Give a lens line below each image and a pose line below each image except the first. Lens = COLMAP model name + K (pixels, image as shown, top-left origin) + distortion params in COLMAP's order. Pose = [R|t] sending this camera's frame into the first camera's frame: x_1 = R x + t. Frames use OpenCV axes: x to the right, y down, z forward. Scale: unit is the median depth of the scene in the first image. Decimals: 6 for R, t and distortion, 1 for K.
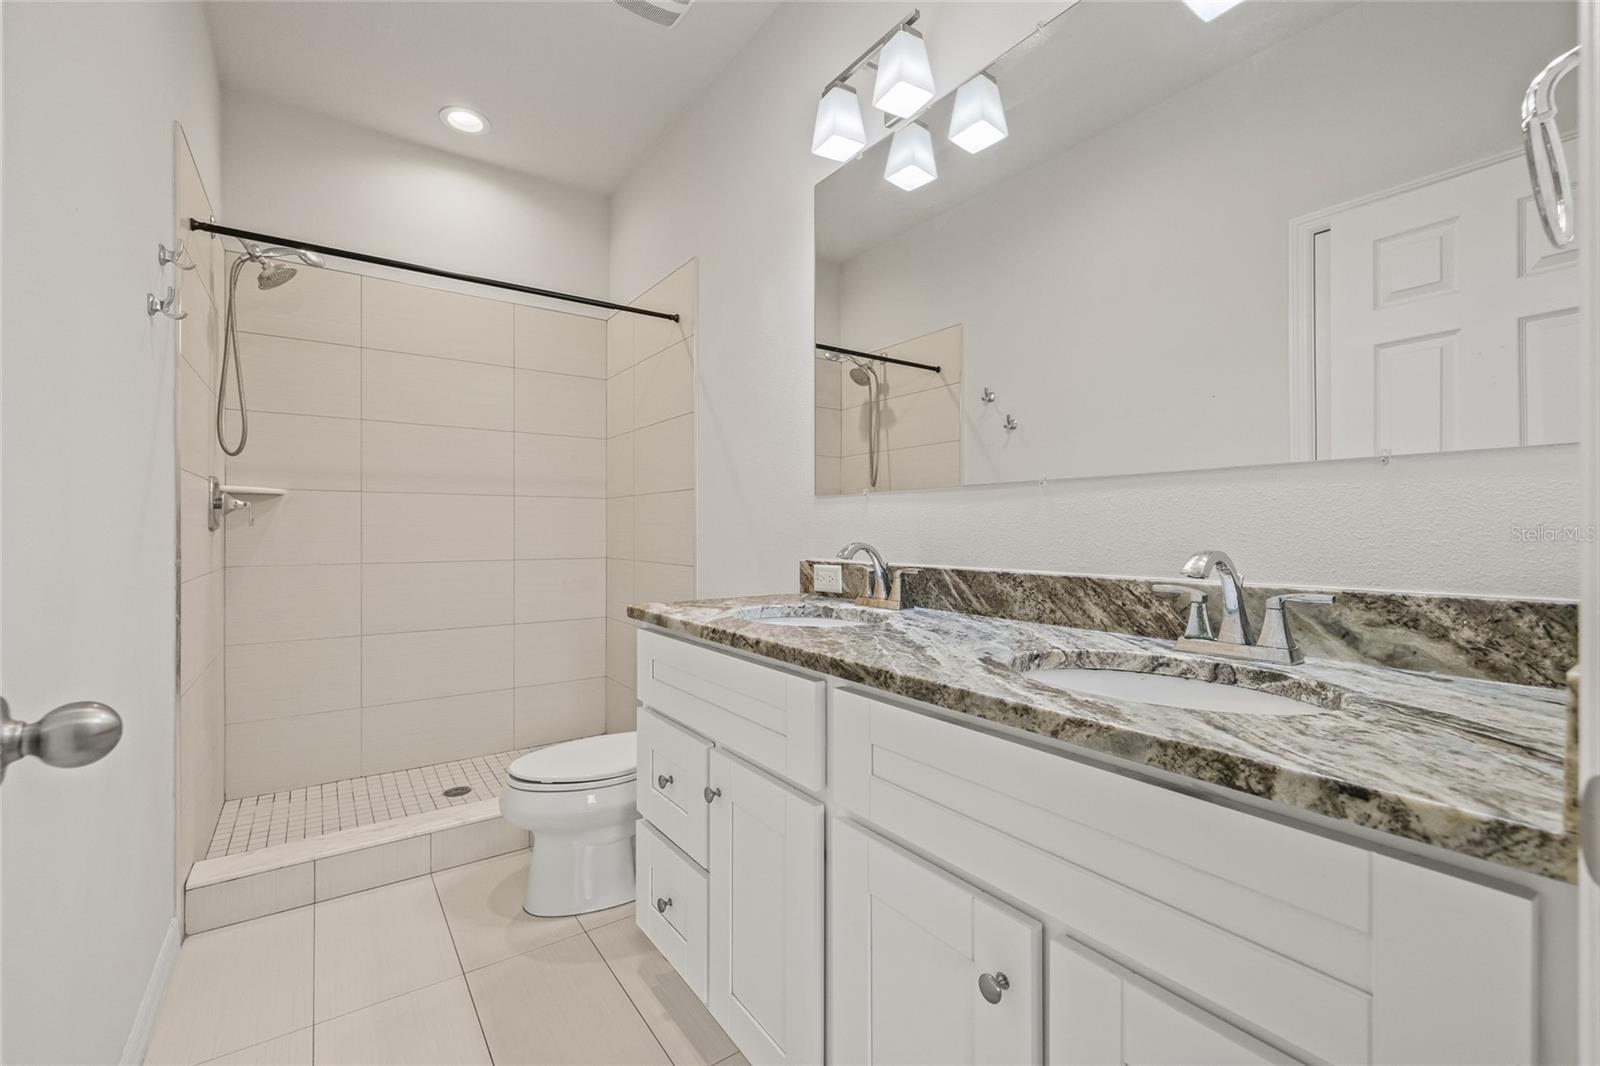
lens RADIAL K [[685.8, 0, 796.2], [0, 685.8, 534.3], [0, 0, 1]] dist [0.008565, -0.000226]
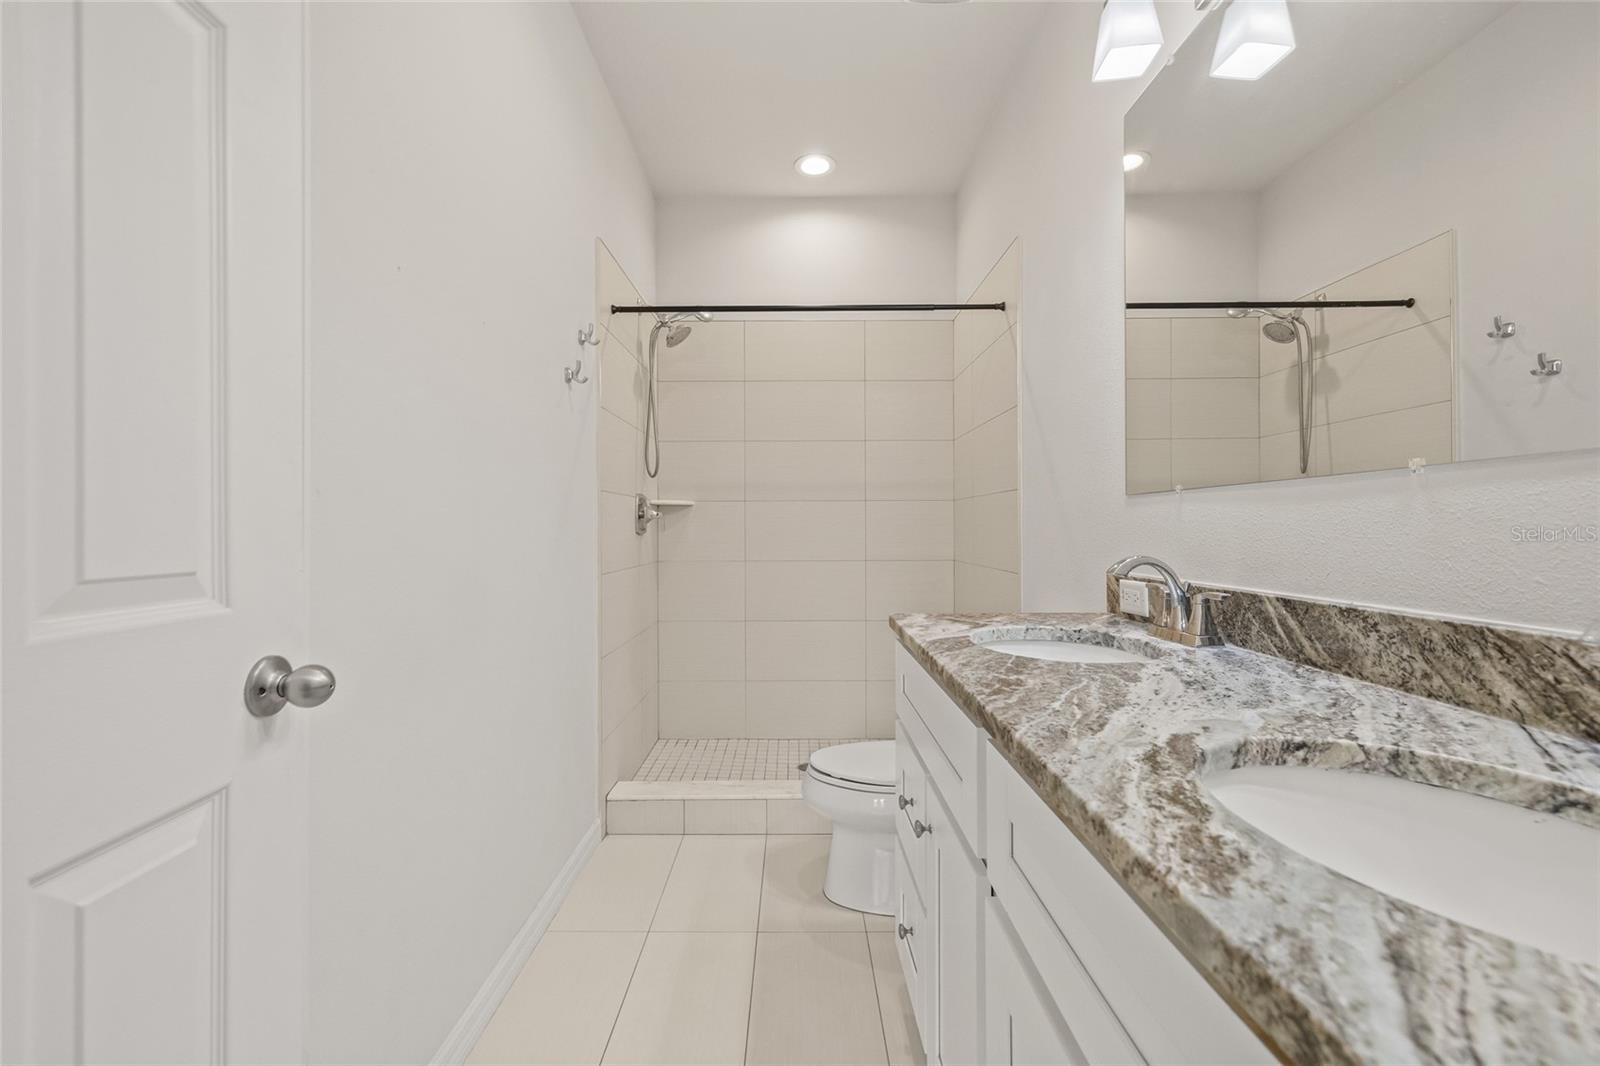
lens RADIAL K [[685.8, 0, 795.6], [0, 685.8, 529.4], [0, 0, 1]] dist [0.008565, -0.000226]
pose [[0.812658, -0.001531, -0.582739, 0.191644], [0.000069, 0.999997, -0.002531, -0.013466], [0.582741, 0.002017, 0.812655, 0.109574]]
